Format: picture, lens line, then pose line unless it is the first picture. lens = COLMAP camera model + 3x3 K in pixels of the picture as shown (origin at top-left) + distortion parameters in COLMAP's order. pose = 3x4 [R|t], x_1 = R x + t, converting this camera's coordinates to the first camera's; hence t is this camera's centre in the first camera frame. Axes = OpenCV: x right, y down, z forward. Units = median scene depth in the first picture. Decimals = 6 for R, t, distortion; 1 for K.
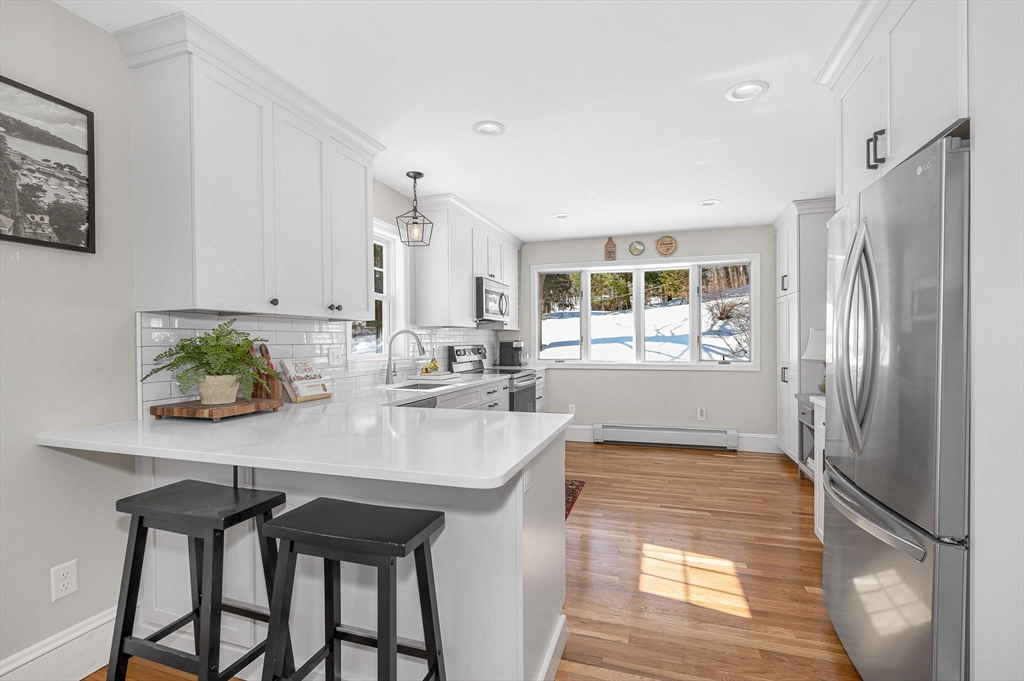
lens RADIAL K [[468.2, 0, 554.2], [0, 468.2, 339.5], [0, 0, 1]] dist [-0.003317, -0.000670]
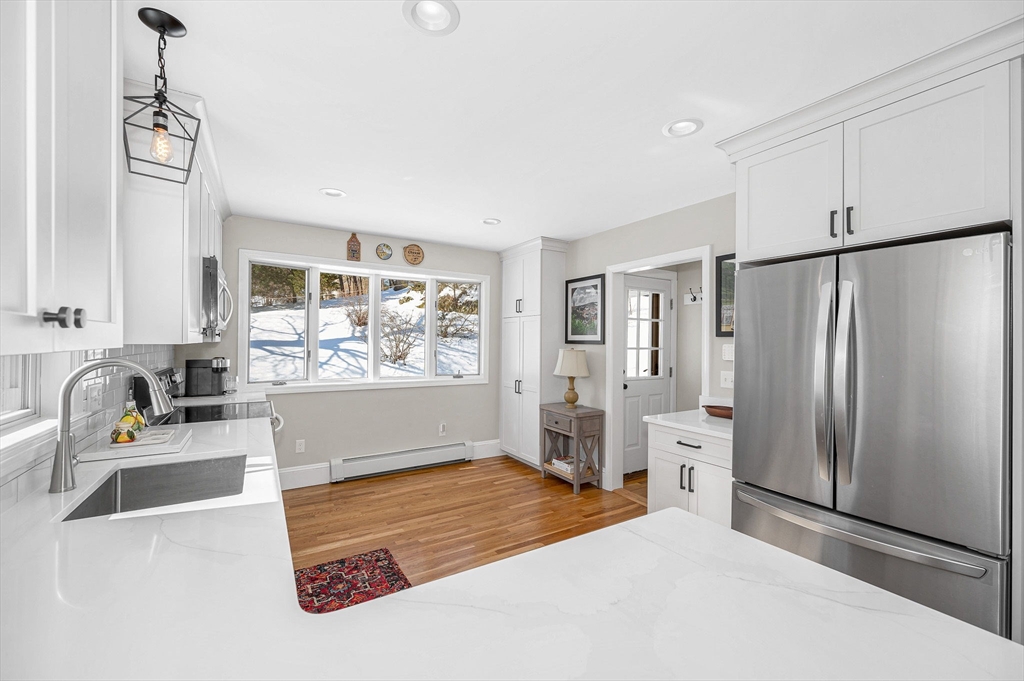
lens RADIAL K [[409.0, 0, 515.5], [0, 409.0, 338.8], [0, 0, 1]] dist [-0.000103, -0.000027]
pose [[0.696417, 0.023195, 0.717263, -0.280628], [-0.020305, 0.999714, -0.012613, -0.035292], [-0.717350, -0.005780, 0.696689, 0.391085]]
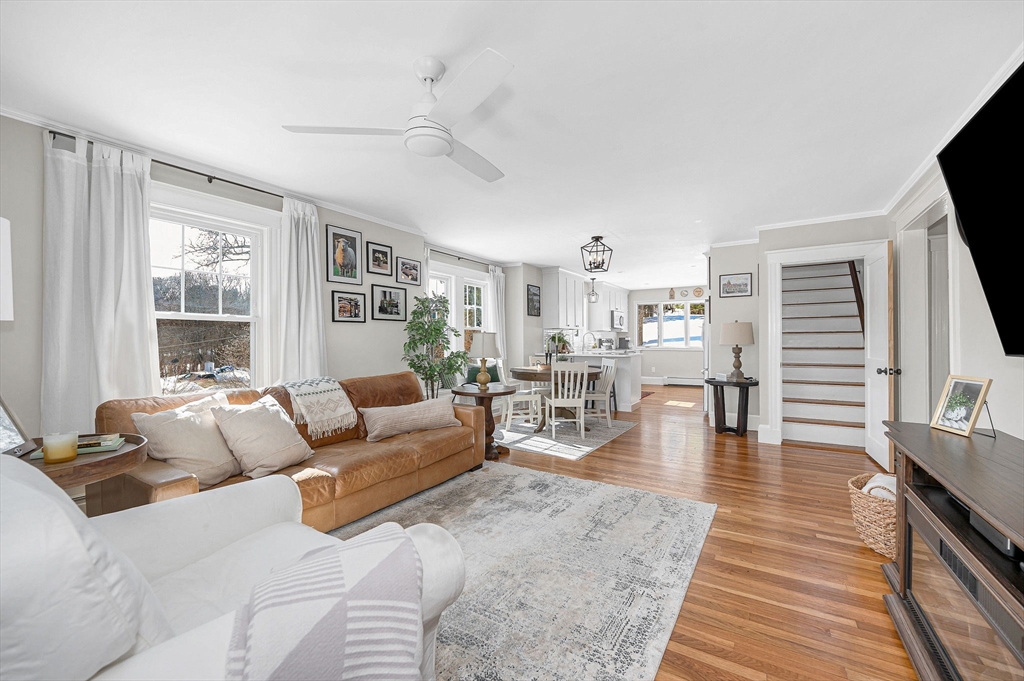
lens RADIAL K [[422.2, 0, 533.3], [0, 422.2, 339.9], [0, 0, 1]] dist [-0.001030, -0.000094]
pose [[0.960308, 0.003112, -0.278924, 0.063852], [-0.002745, 0.999995, 0.001708, 0.019656], [0.278928, -0.000874, 0.960312, -1.325003]]
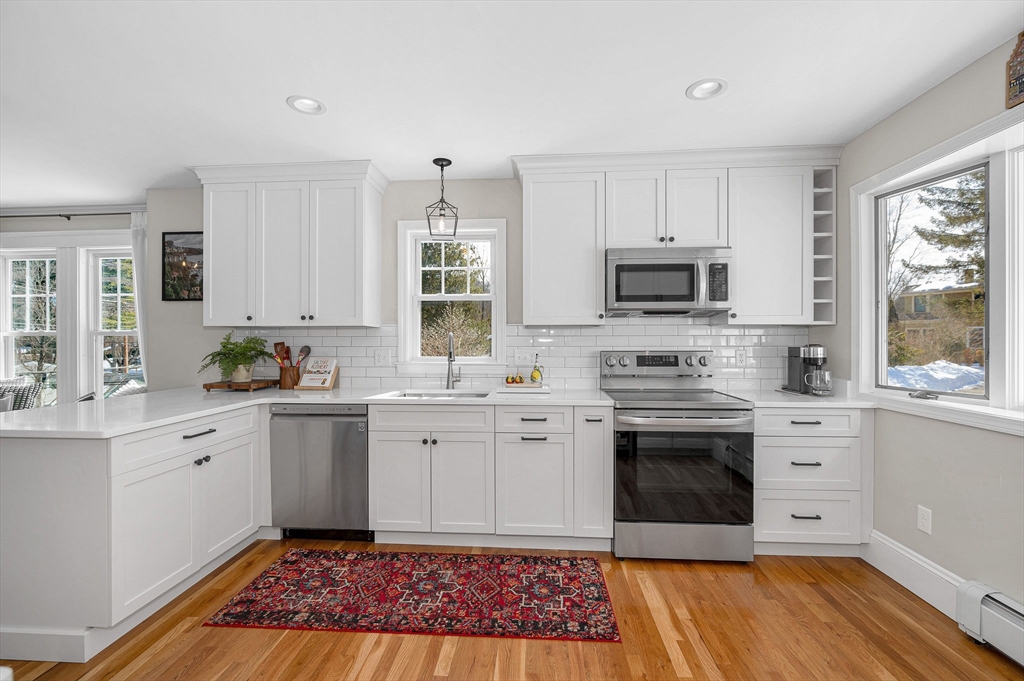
lens RADIAL K [[478.9, 0, 530.4], [0, 478.9, 342.1], [0, 0, 1]] dist [-0.000085, 0.000326]
pose [[0.158196, 0.011640, -0.987339, 0.544395], [0.003110, 0.999920, 0.012287, -0.010415], [0.987403, -0.005014, 0.158147, 0.848572]]
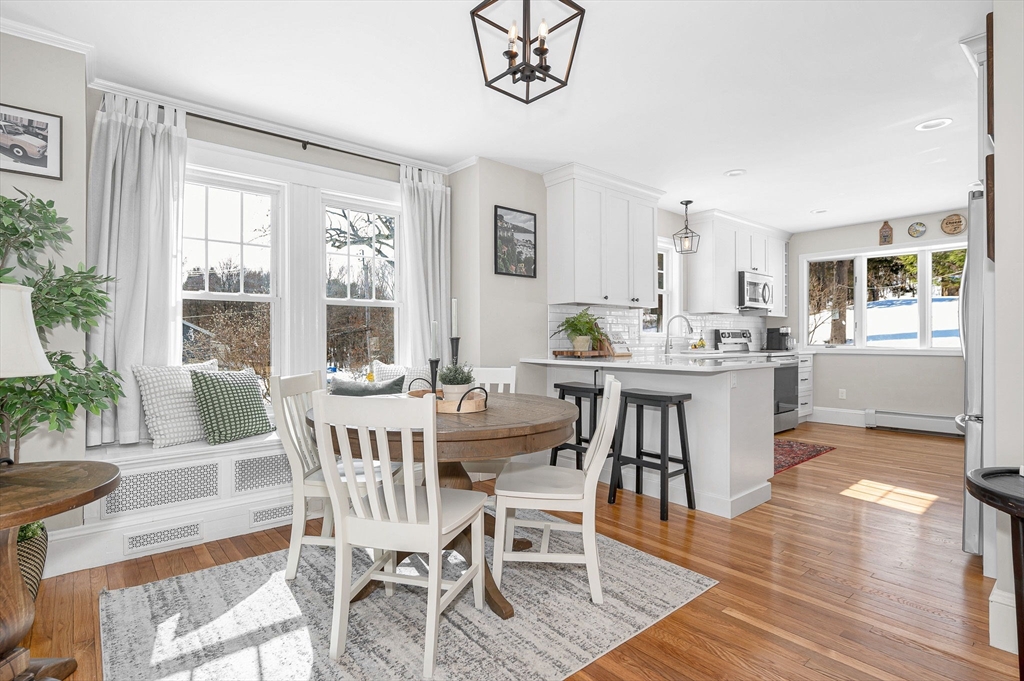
lens RADIAL K [[521.4, 0, 524.8], [0, 521.4, 337.1], [0, 0, 1]] dist [-0.005771, 0.000190]
pose [[0.820729, 0.008734, -0.571251, 0.157569], [-0.007046, 0.999962, 0.005165, 0.033792], [0.571274, -0.000214, 0.820759, -0.438587]]
